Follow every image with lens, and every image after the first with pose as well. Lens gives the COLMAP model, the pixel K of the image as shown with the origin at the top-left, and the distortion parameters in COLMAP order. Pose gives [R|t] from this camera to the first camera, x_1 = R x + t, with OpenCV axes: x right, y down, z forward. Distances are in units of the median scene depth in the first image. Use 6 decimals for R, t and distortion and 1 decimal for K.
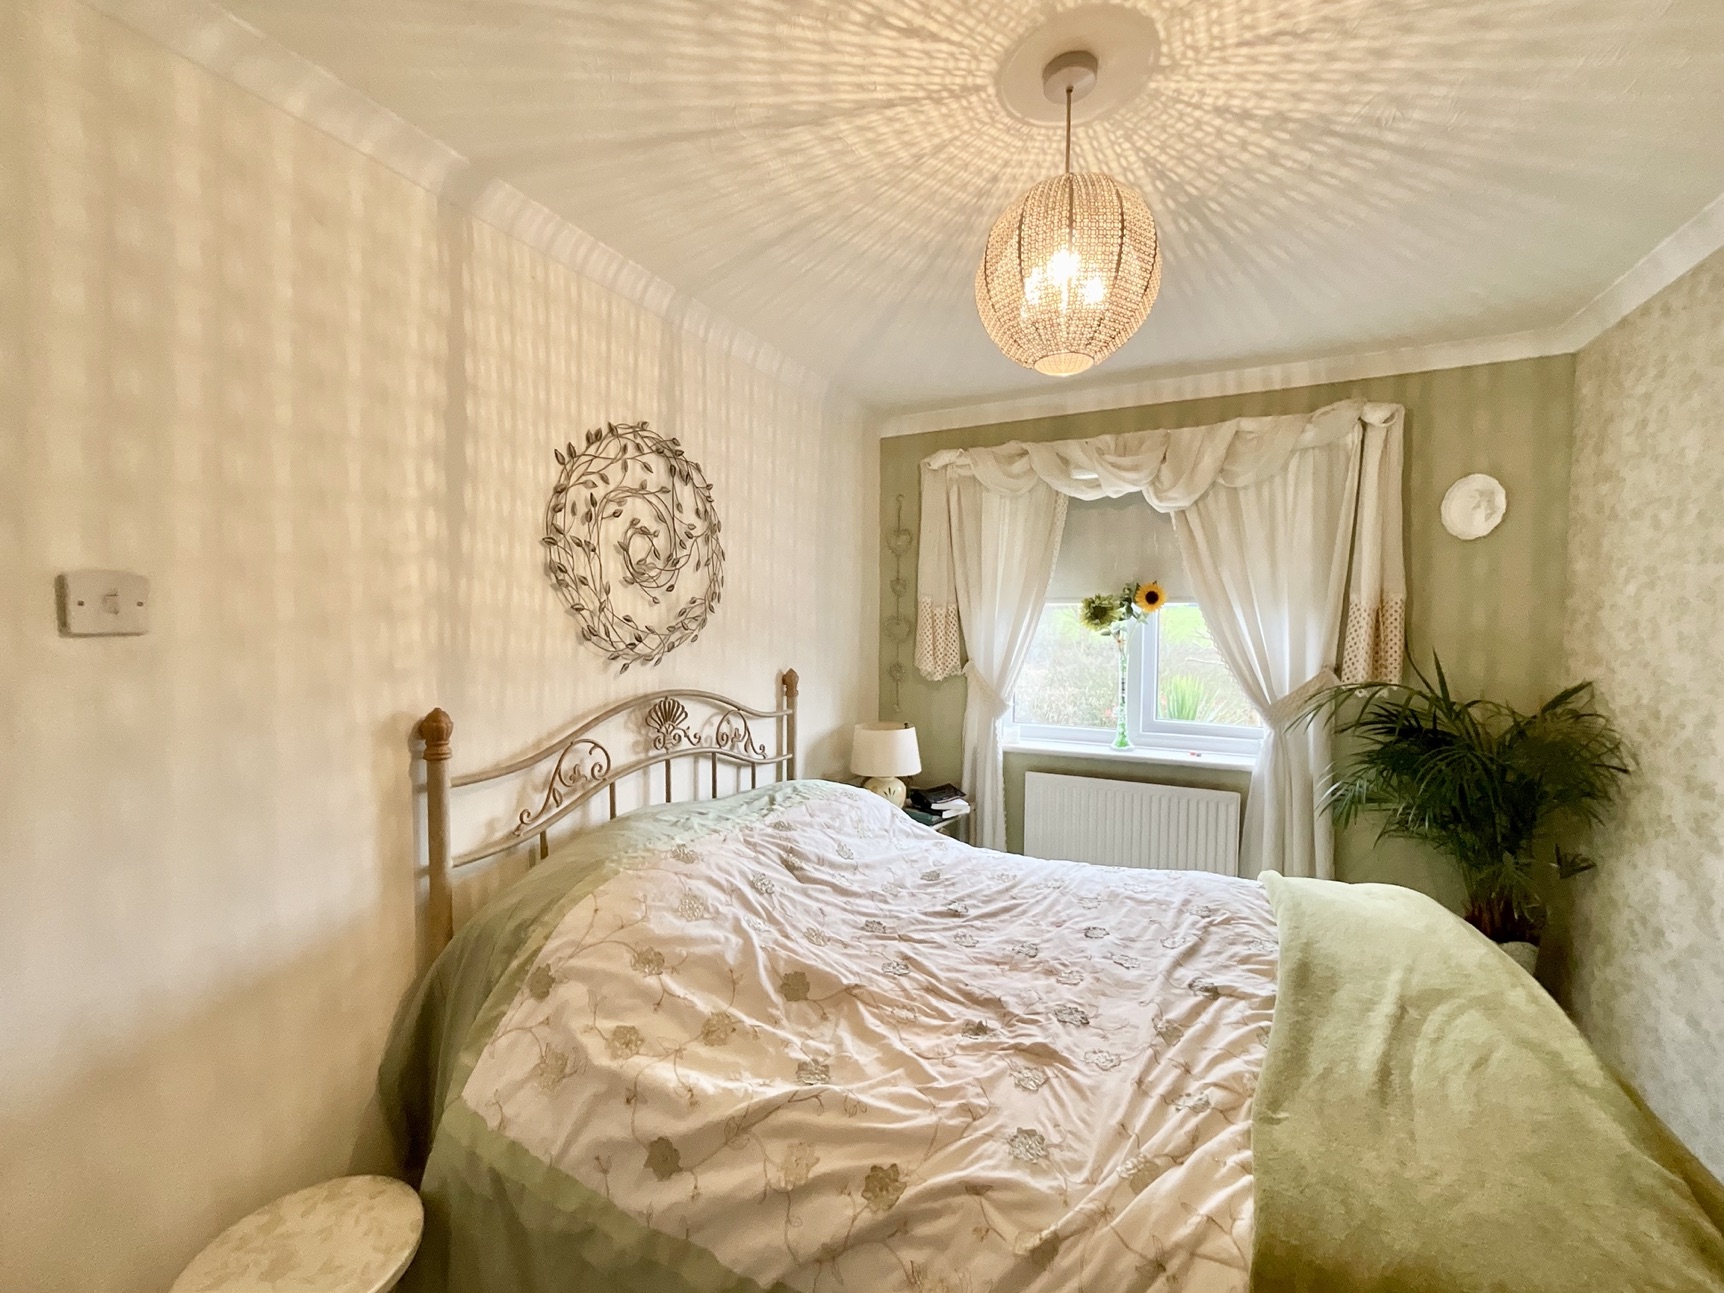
lens RADIAL K [[698.8, 0, 859.7], [0, 698.8, 648.1], [0, 0, 1]] dist [-0.013890, 0.008399]
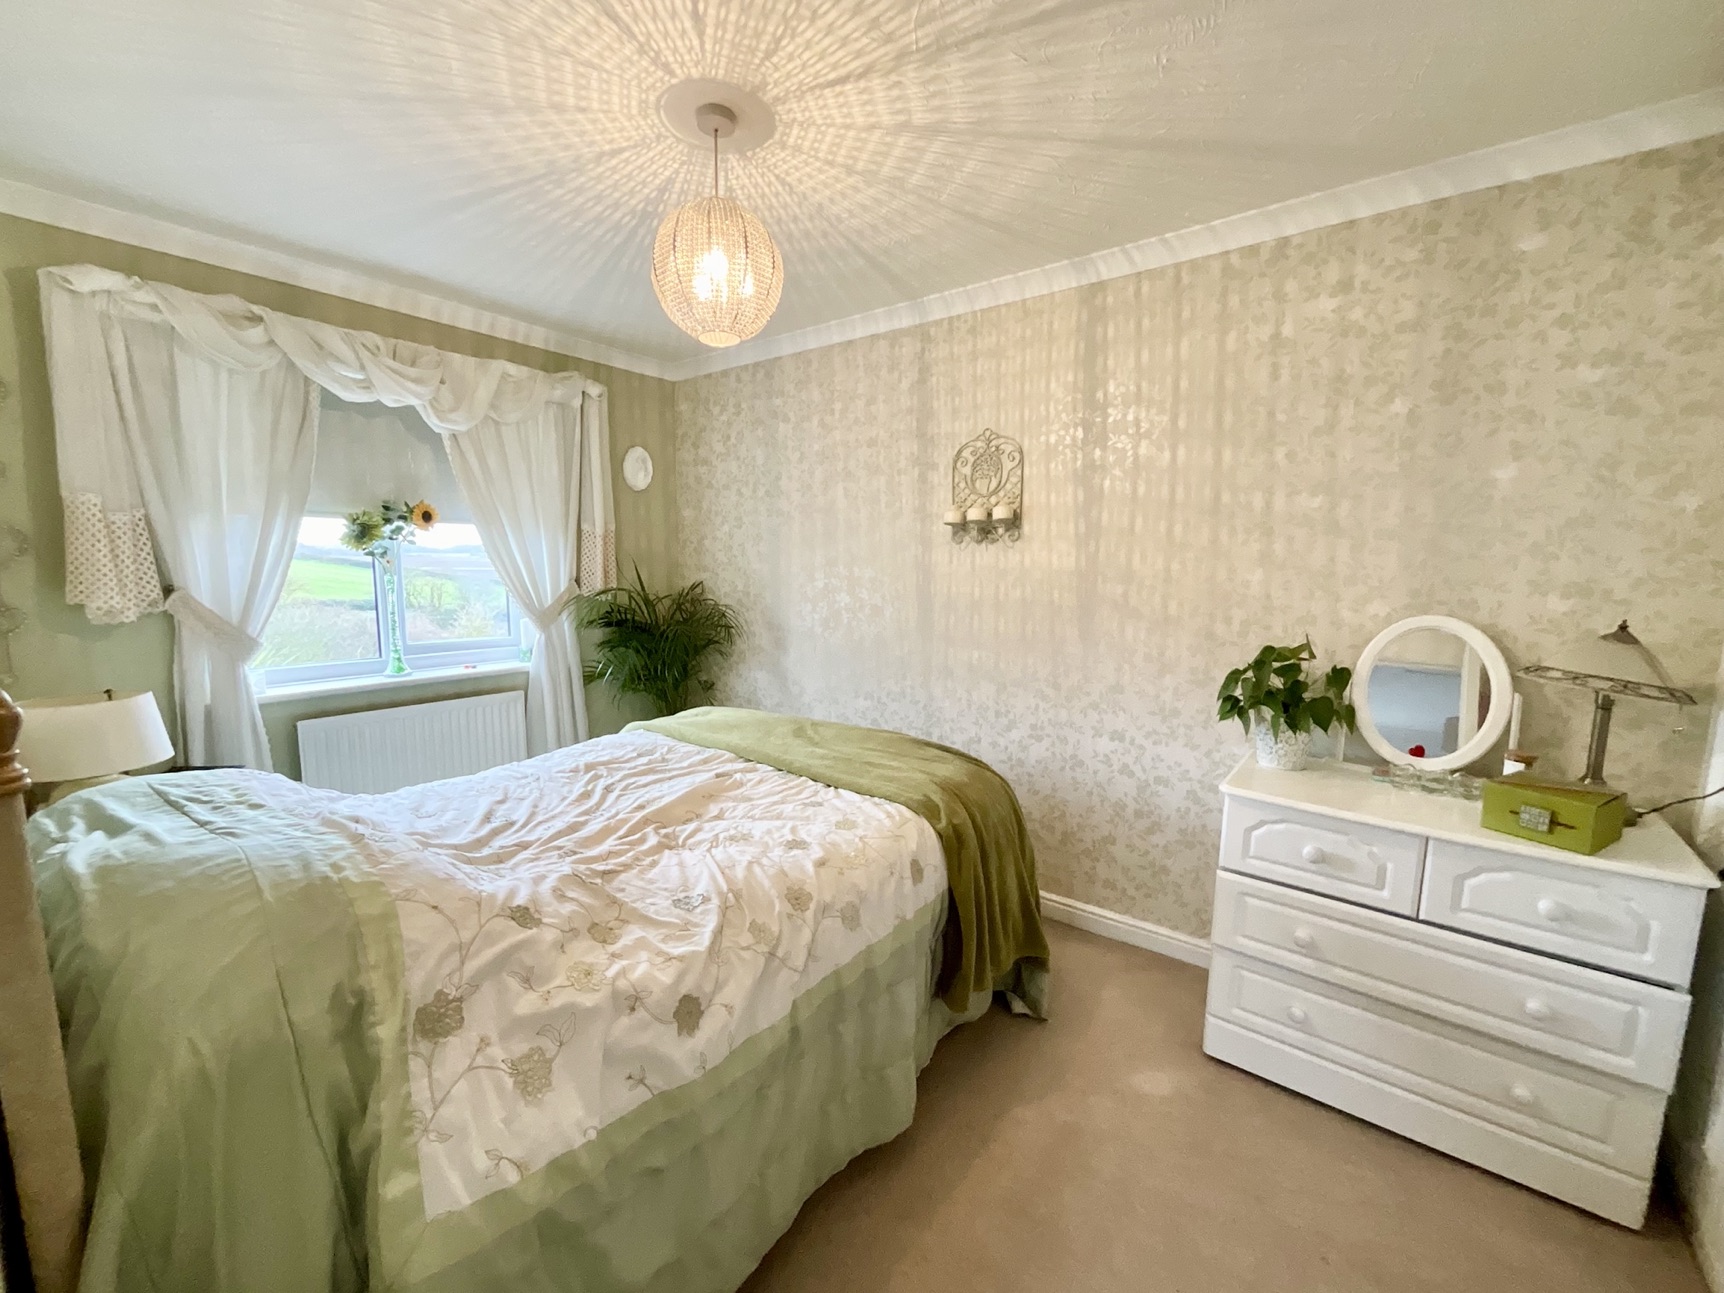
lens RADIAL K [[698.8, 0, 859.7], [0, 698.8, 648.1], [0, 0, 1]] dist [-0.013890, 0.008399]
pose [[0.200439, -0.120050, 0.972323, -0.659415], [0.032846, 0.992729, 0.115799, 0.027739], [-0.979155, 0.008726, 0.202925, 0.287111]]
